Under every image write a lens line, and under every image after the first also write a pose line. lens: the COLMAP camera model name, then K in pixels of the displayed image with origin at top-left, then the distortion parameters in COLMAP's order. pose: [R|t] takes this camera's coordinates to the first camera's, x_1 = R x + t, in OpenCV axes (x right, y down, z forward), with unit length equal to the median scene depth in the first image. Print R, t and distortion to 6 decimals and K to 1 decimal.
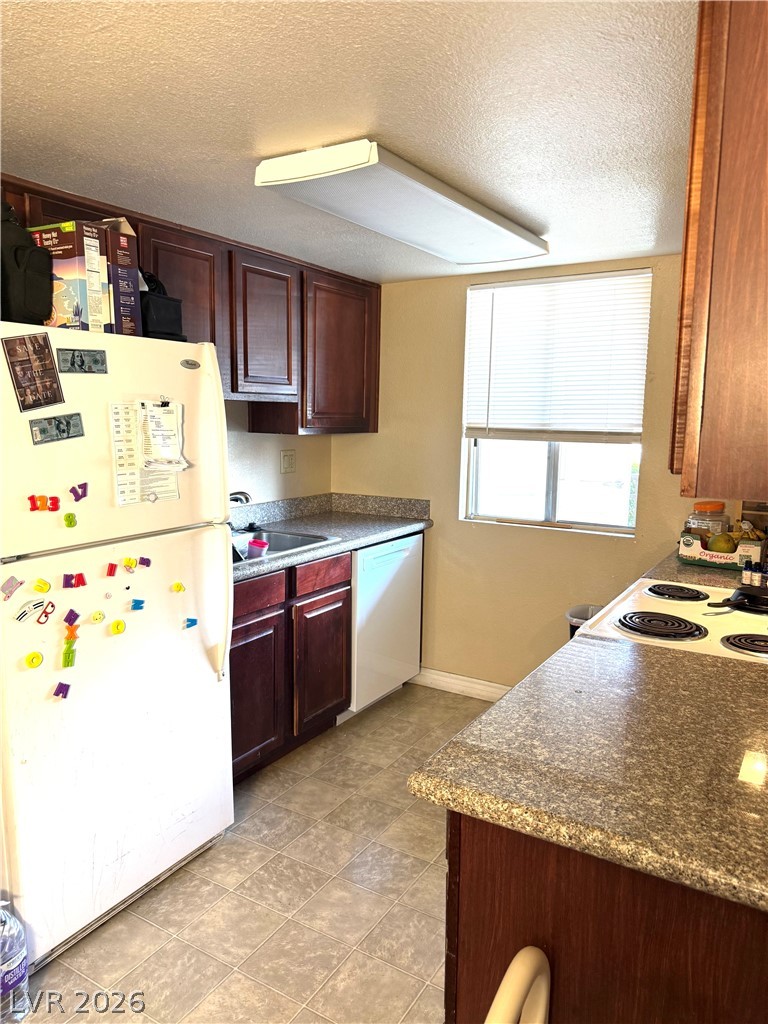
lens RADIAL K [[728.2, 0, 379.5], [0, 728.2, 514.1], [0, 0, 1]] dist [0.027864, -0.010032]
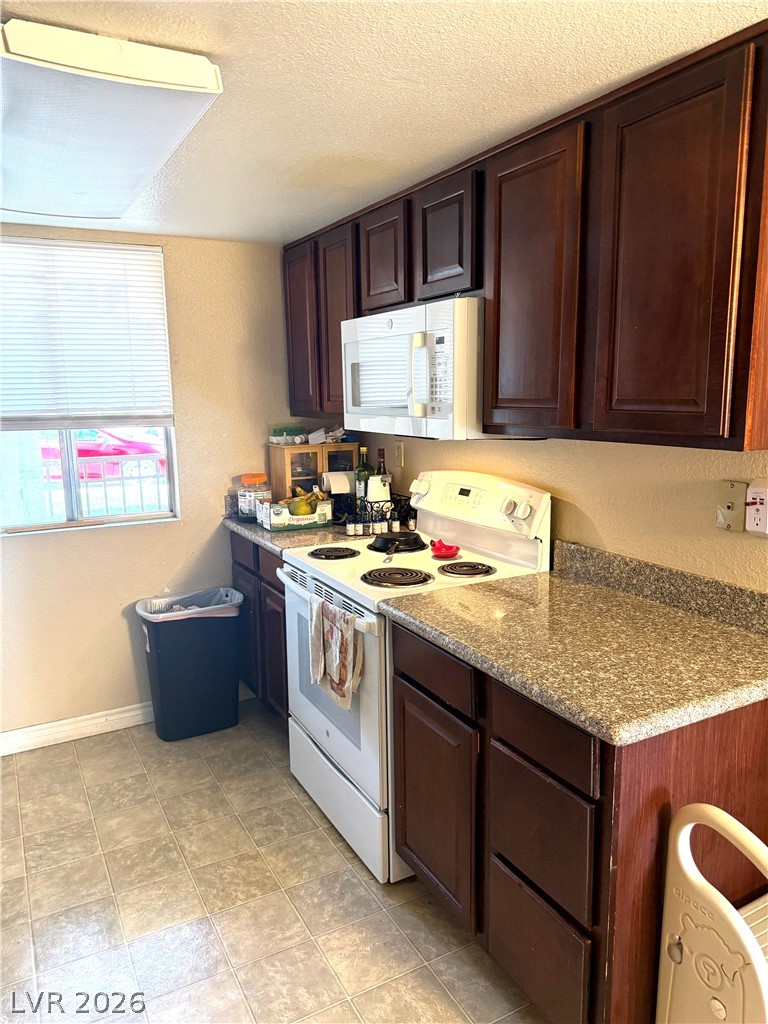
lens RADIAL K [[728.2, 0, 379.1], [0, 728.2, 512.5], [0, 0, 1]] dist [0.027864, -0.010032]
pose [[0.506172, -0.166470, 0.846214, -0.584984], [0.140905, 0.983973, 0.109286, -0.079795], [-0.850844, 0.063918, 0.521516, 0.401369]]
